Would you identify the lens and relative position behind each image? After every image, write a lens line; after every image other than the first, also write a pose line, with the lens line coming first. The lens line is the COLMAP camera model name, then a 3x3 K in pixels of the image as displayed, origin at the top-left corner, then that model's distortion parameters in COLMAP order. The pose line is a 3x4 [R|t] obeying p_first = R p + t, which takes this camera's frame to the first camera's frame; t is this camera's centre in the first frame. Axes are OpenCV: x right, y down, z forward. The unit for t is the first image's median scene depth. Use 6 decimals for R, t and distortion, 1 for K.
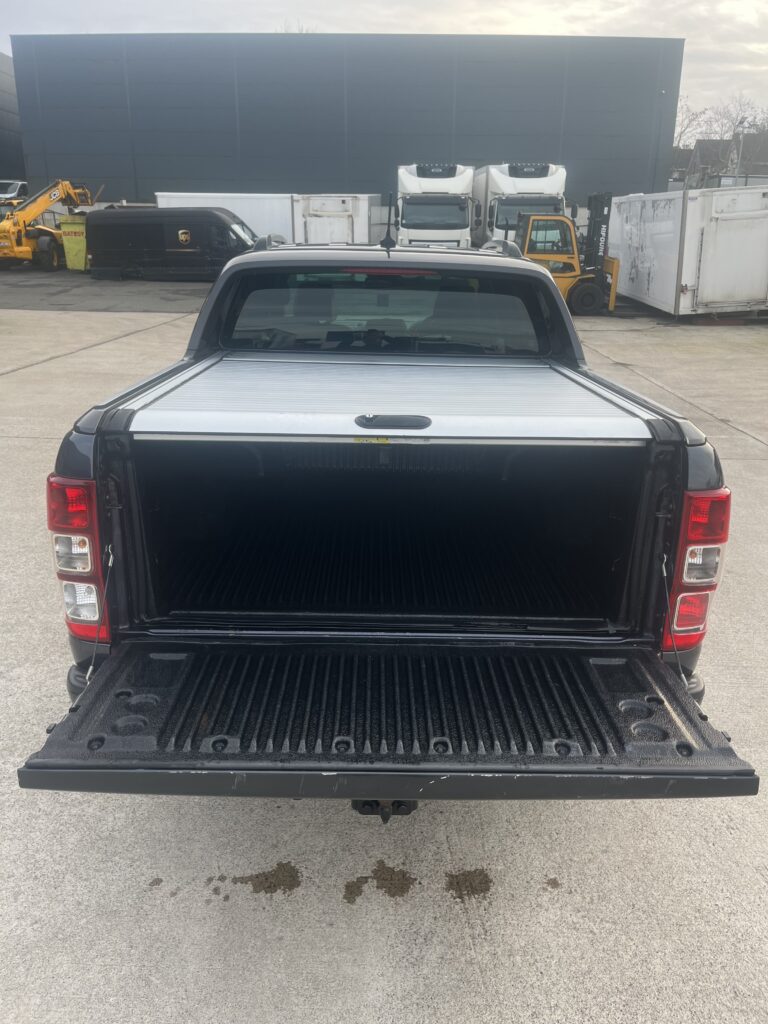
lens RADIAL K [[770.9, 0, 387.9], [0, 770.9, 515.4], [0, 0, 1]] dist [0.064083, -0.083448]
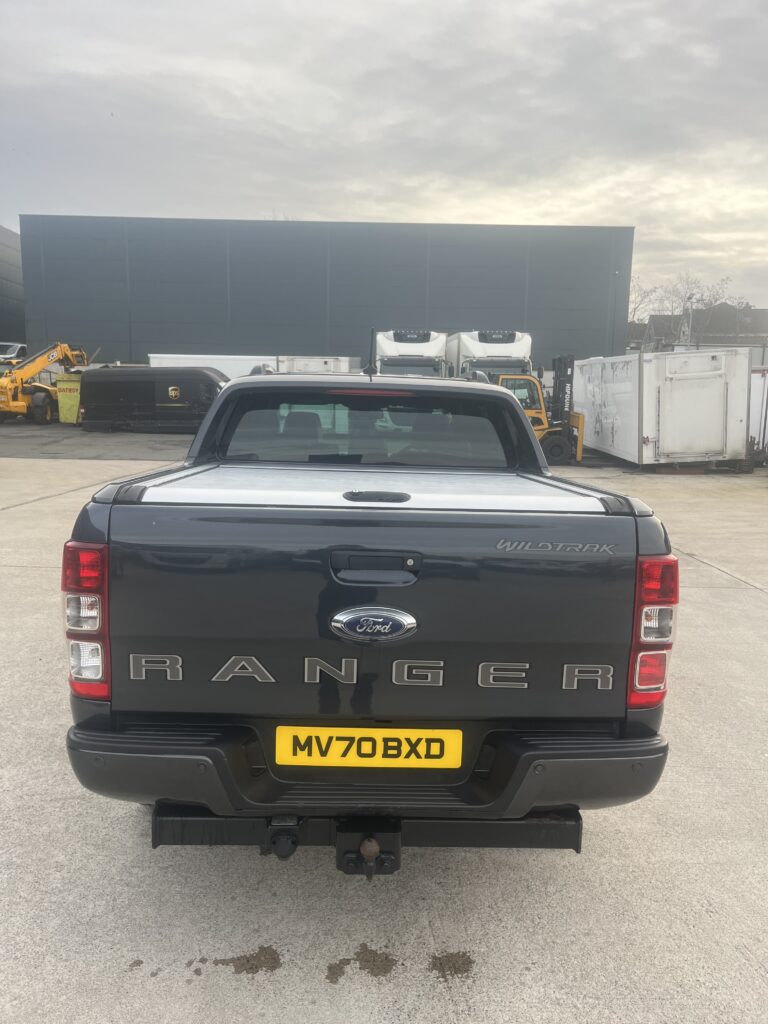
lens RADIAL K [[768.1, 0, 384.0], [0, 768.1, 512.0], [0, 0, 1]] dist [0.044511, -0.073581]
pose [[0.999737, 0.002338, 0.022815, -0.005986], [0.002100, 0.981280, -0.192576, 0.085434], [-0.022838, 0.192573, 0.981017, -0.069586]]
